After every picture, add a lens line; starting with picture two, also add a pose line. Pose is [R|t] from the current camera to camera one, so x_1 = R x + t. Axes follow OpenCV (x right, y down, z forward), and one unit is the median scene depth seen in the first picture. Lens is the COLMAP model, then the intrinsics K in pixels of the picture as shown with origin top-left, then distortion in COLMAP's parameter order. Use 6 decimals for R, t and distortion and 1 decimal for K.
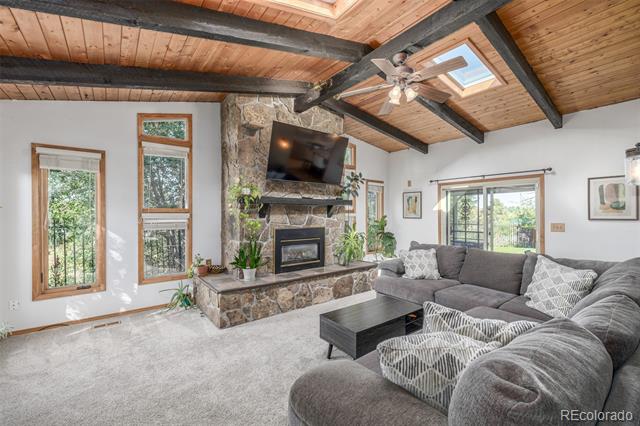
lens RADIAL K [[266.5, 0, 318.3], [0, 266.5, 214.2], [0, 0, 1]] dist [0.002612, -0.000366]
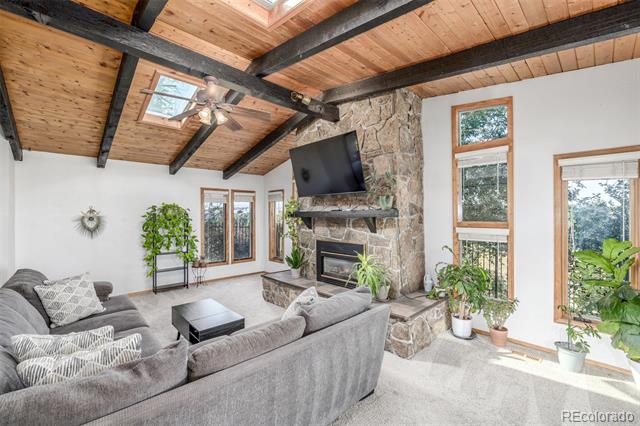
lens RADIAL K [[272.3, 0, 309.2], [0, 272.3, 217.6], [0, 0, 1]] dist [0.000377, -0.000135]
pose [[0.119097, -0.000125, -0.992883, 0.886111], [-0.017504, 0.999844, -0.002225, -0.030269], [0.992728, 0.017644, 0.119076, 0.779776]]
